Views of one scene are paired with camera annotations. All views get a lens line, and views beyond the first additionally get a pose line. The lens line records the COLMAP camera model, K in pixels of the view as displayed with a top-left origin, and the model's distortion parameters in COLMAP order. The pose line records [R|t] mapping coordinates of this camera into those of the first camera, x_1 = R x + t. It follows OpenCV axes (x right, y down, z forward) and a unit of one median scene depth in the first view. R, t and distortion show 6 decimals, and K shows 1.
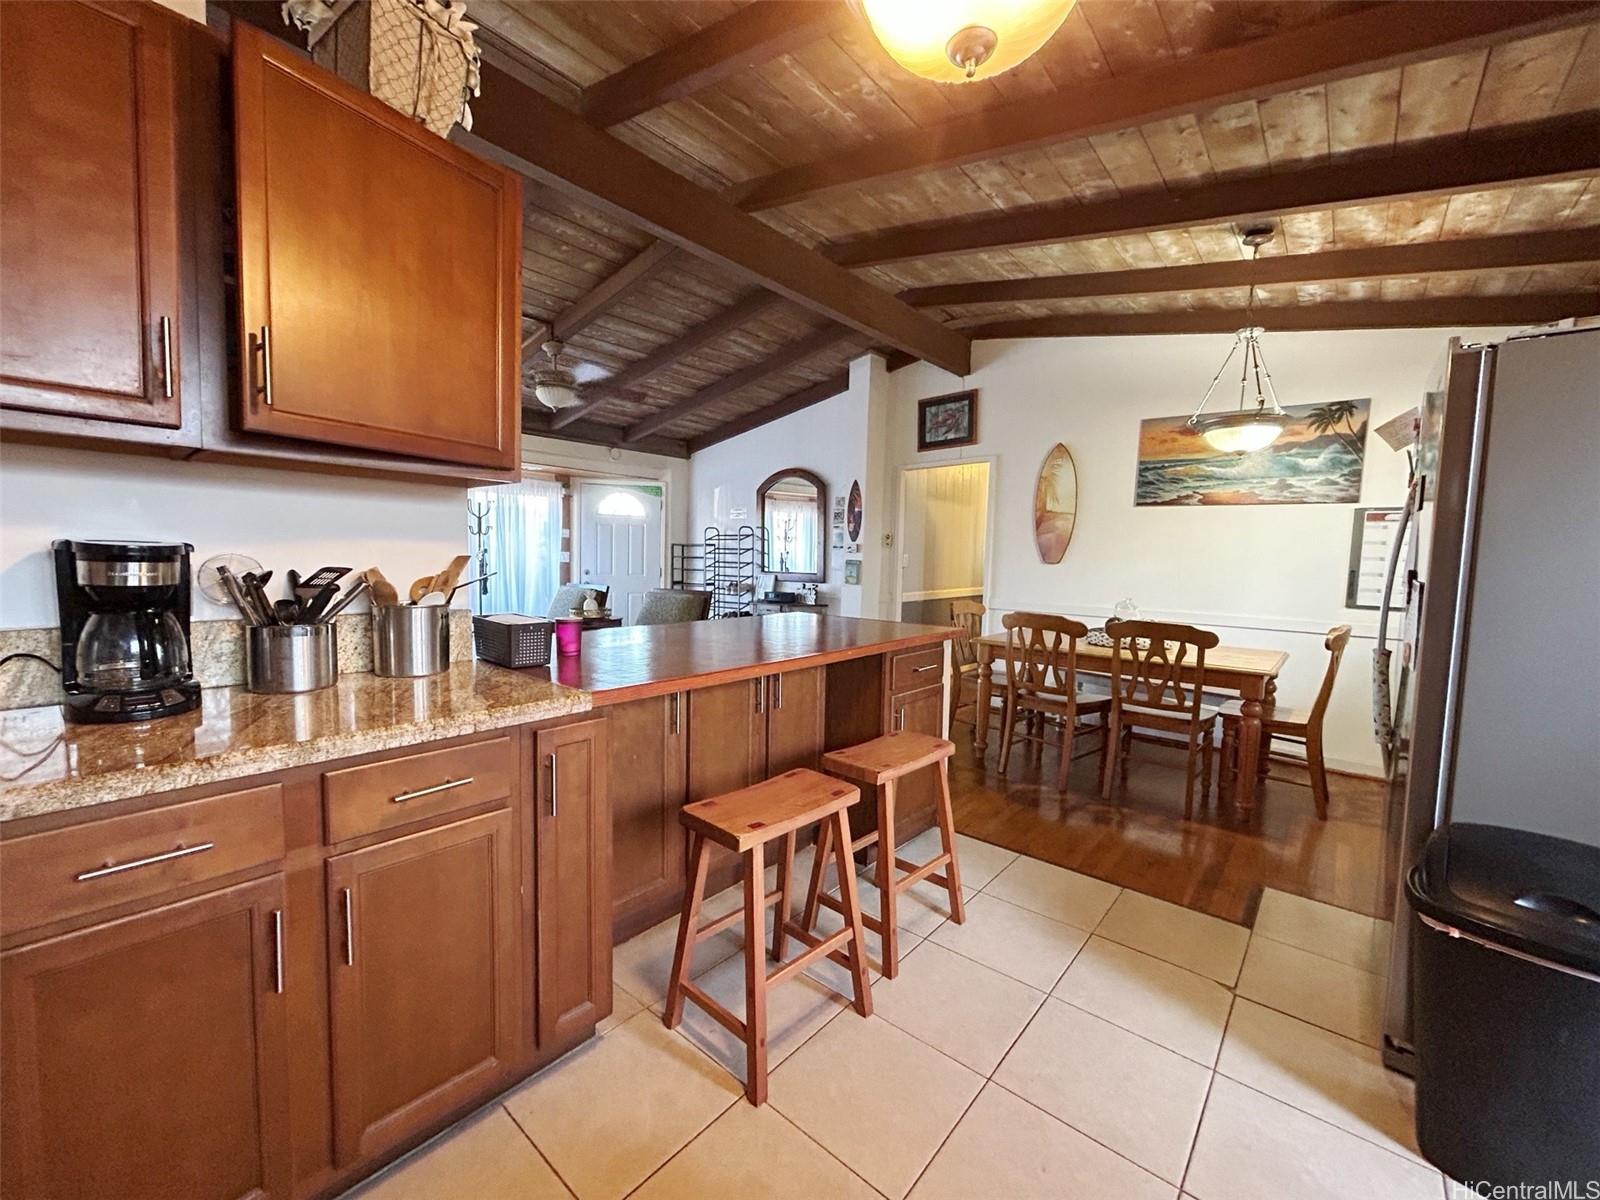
lens RADIAL K [[648.2, 0, 799.9], [0, 648.2, 600.0], [0, 0, 1]] dist [-0.002103, 0.001215]
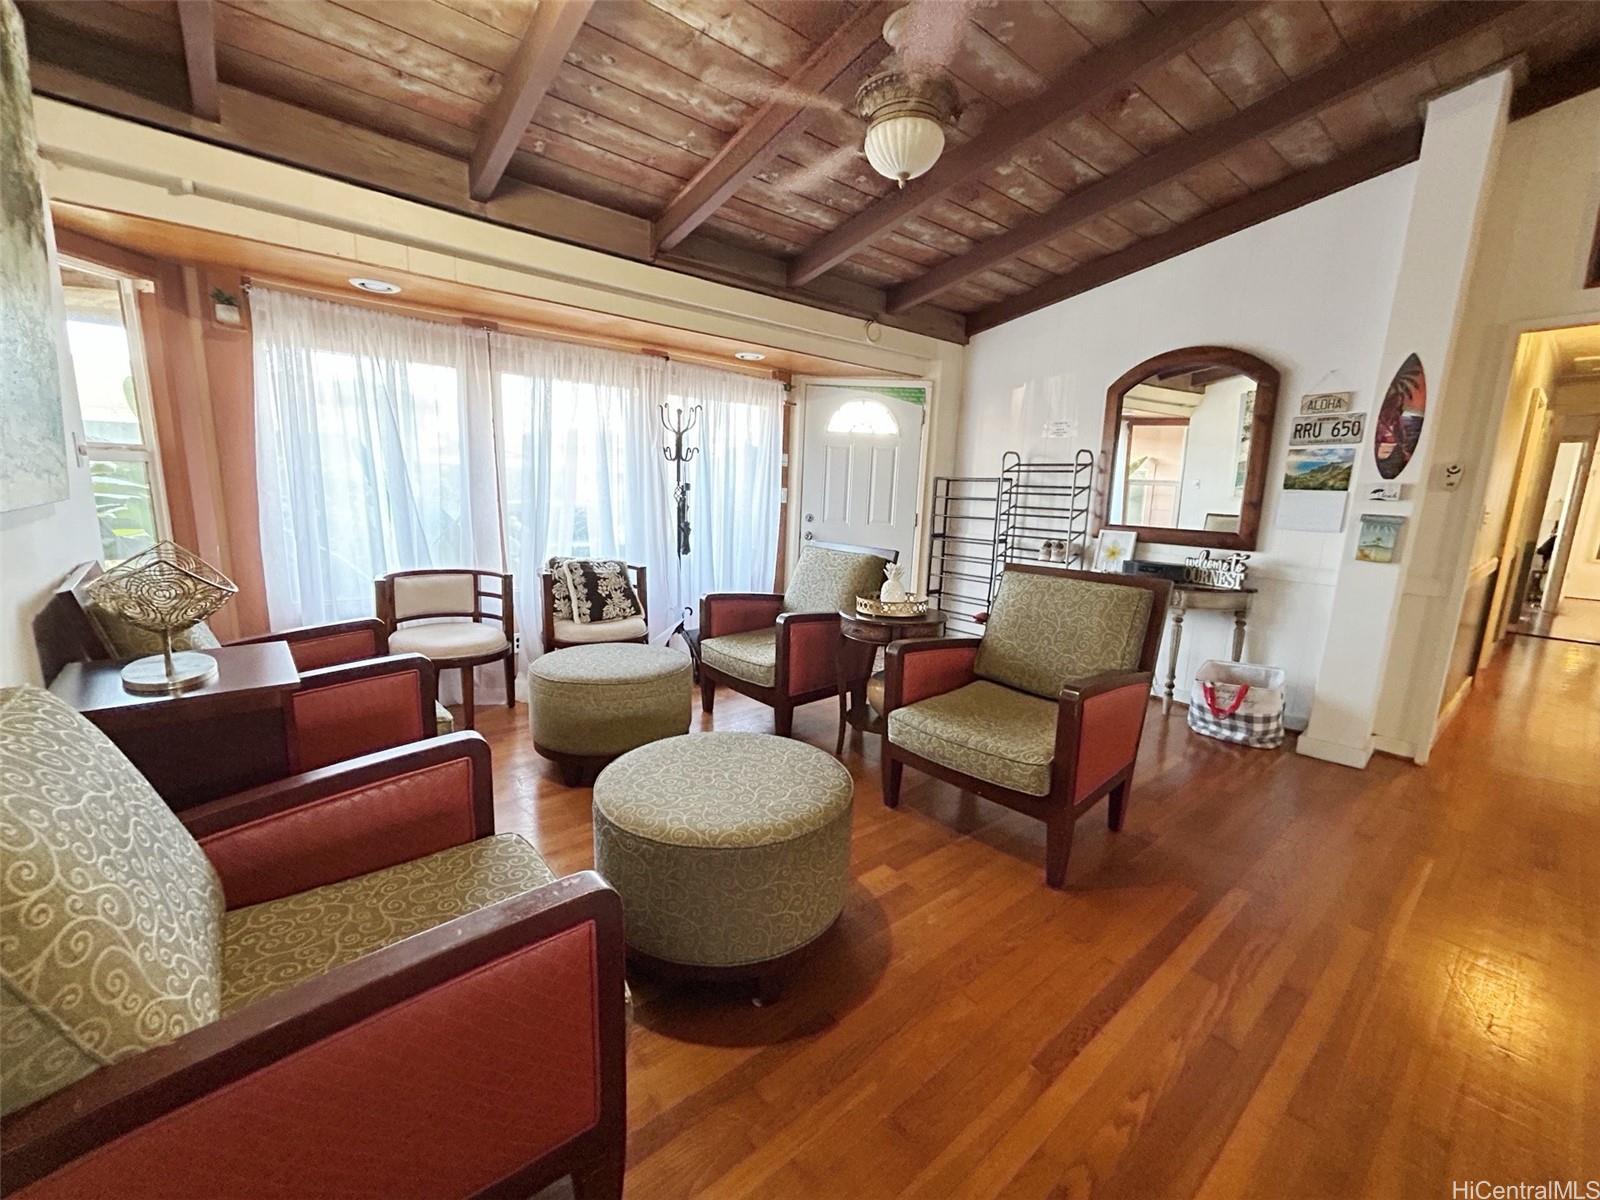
lens RADIAL K [[648.2, 0, 797.2], [0, 648.2, 599.9], [0, 0, 1]] dist [-0.002103, 0.001215]
pose [[0.985160, 0.041784, -0.166477, -0.287317], [-0.023783, 0.993791, 0.108687, -0.039478], [0.169985, -0.103115, 0.980037, 0.404565]]
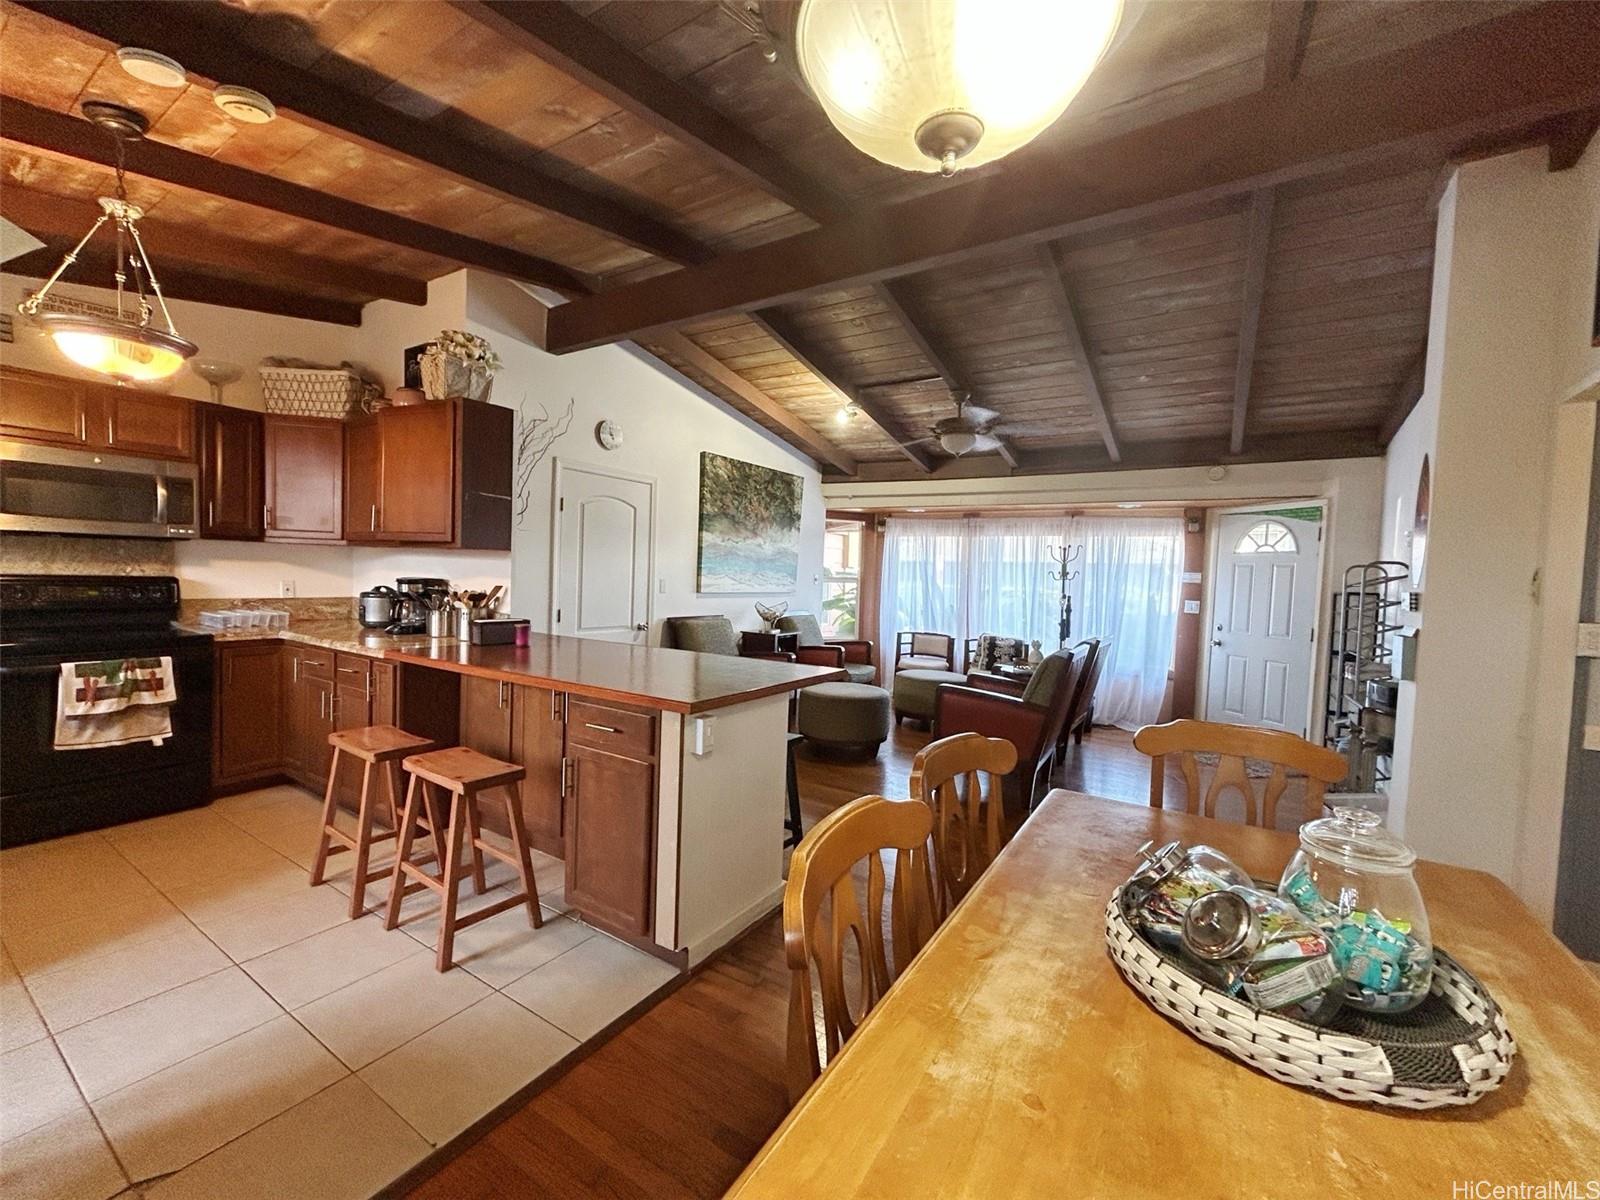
lens RADIAL K [[648.2, 0, 801.1], [0, 648.2, 598.6], [0, 0, 1]] dist [-0.002103, 0.001215]
pose [[0.137826, 0.017849, -0.990296, 0.475842], [-0.099736, 0.995006, 0.004053, -0.039610], [0.985422, 0.098209, 0.138918, 0.505306]]
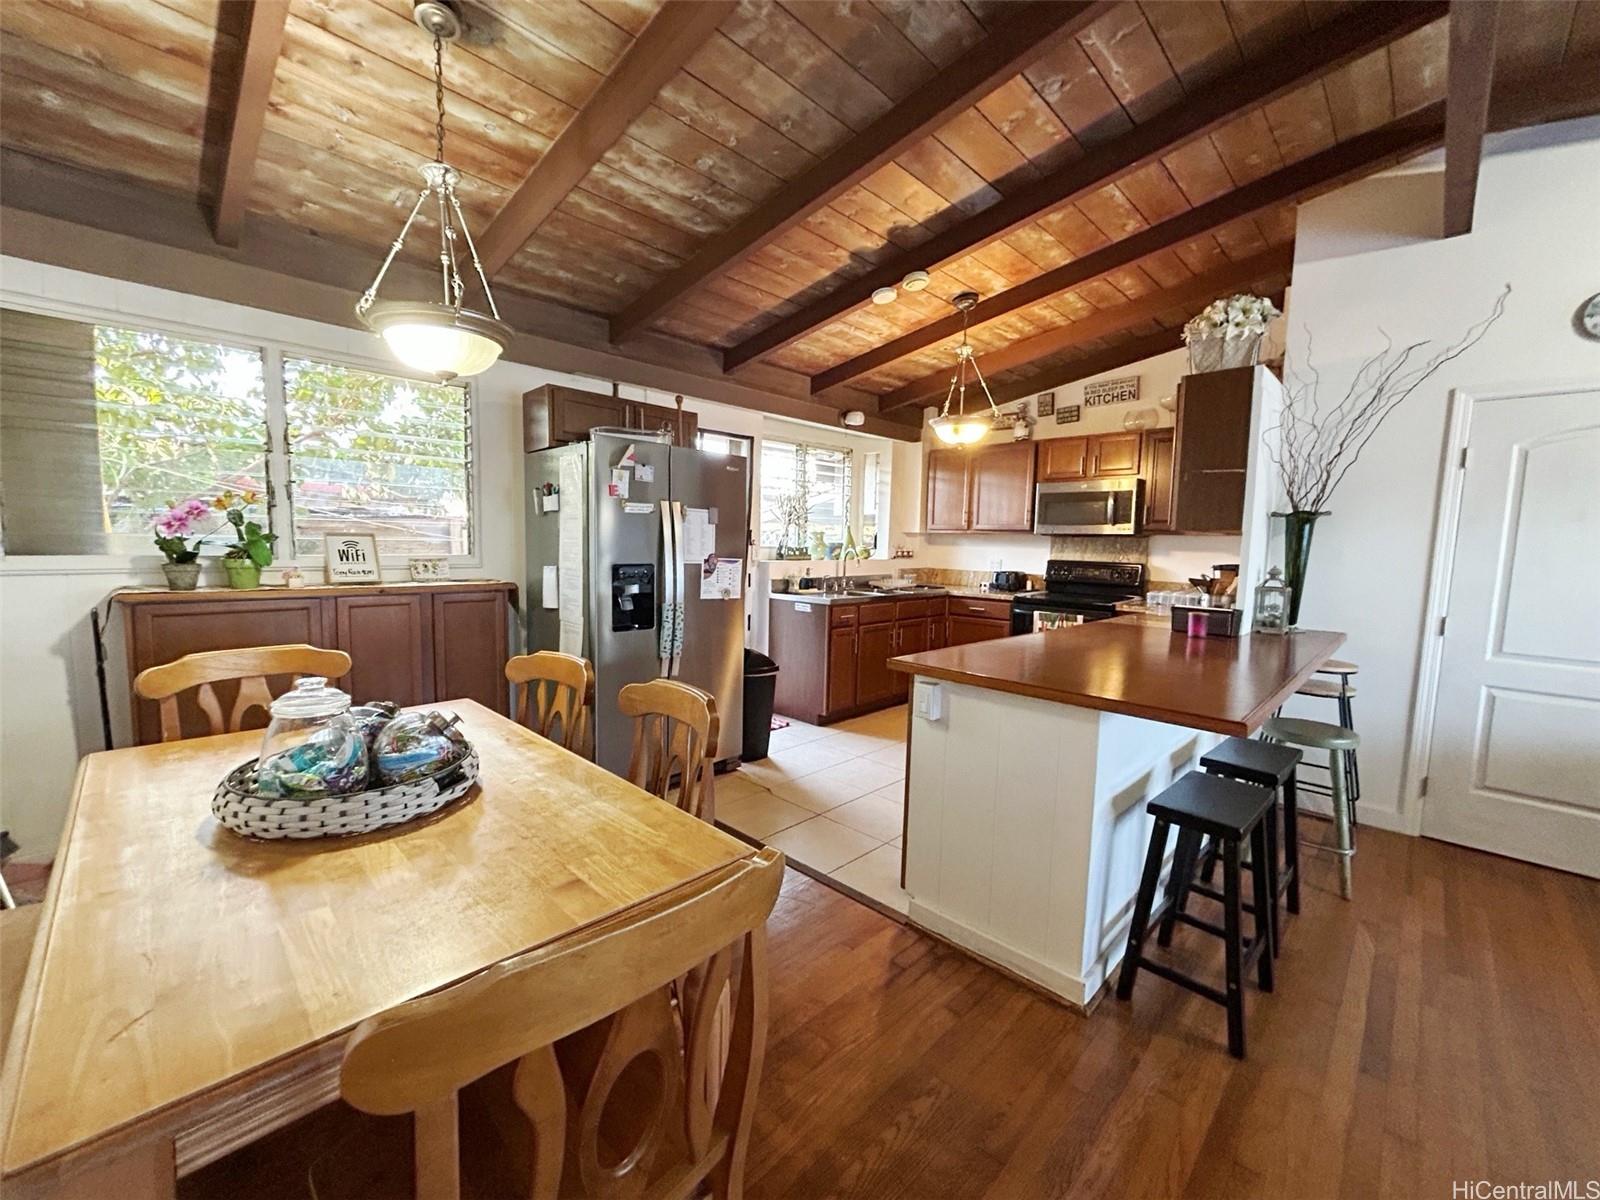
lens RADIAL K [[648.2, 0, 801.3], [0, 648.2, 603.1], [0, 0, 1]] dist [-0.002103, 0.001215]
pose [[-0.996598, -0.053350, 0.062826, 0.158843], [-0.042102, 0.984817, 0.168410, -0.070720], [-0.070857, 0.165192, -0.983713, 0.868594]]
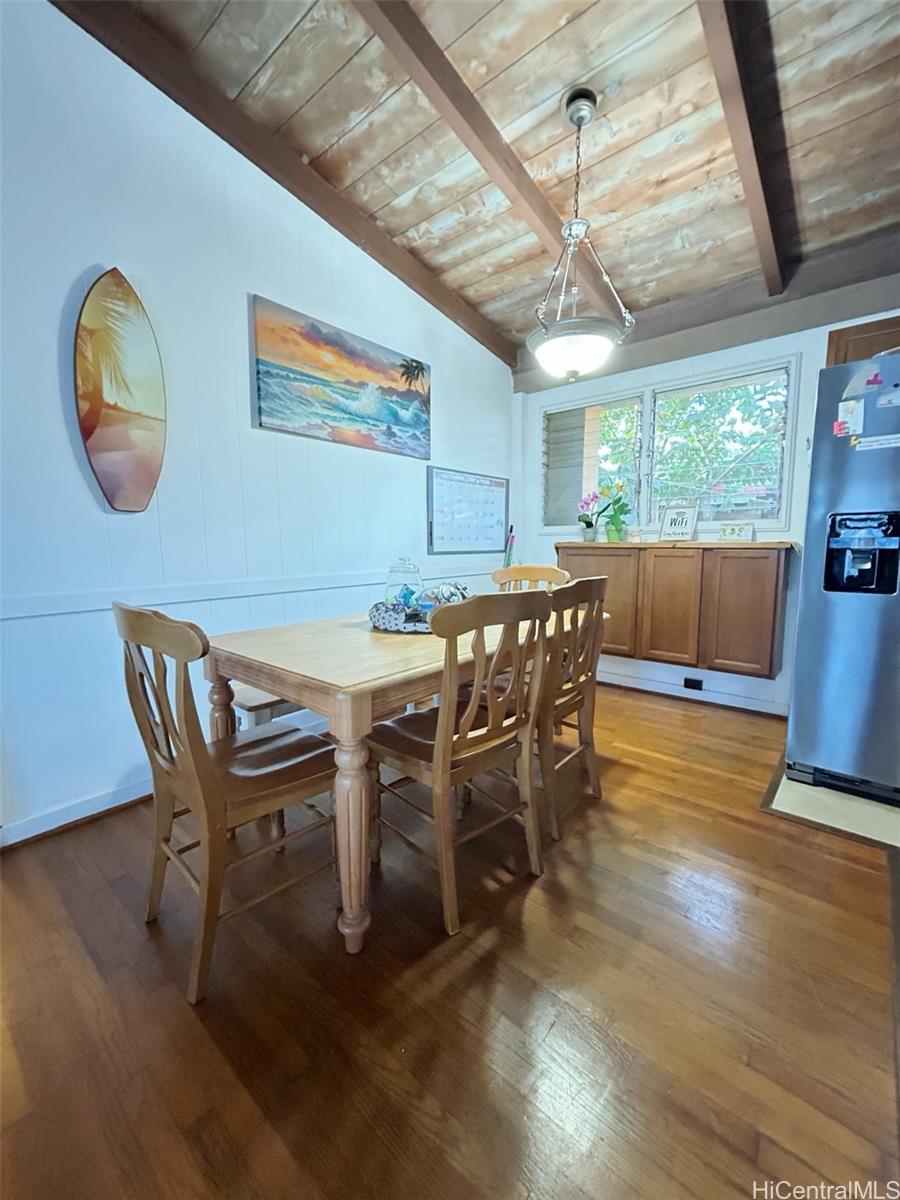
lens RADIAL K [[486.2, 0, 453.1], [0, 486.2, 602.2], [0, 0, 1]] dist [-0.002103, 0.001215]
pose [[0.003925, -0.146928, 0.989139, -0.005897], [0.080532, 0.985981, 0.146139, -0.017924], [-0.996744, 0.079084, 0.015702, 0.632531]]
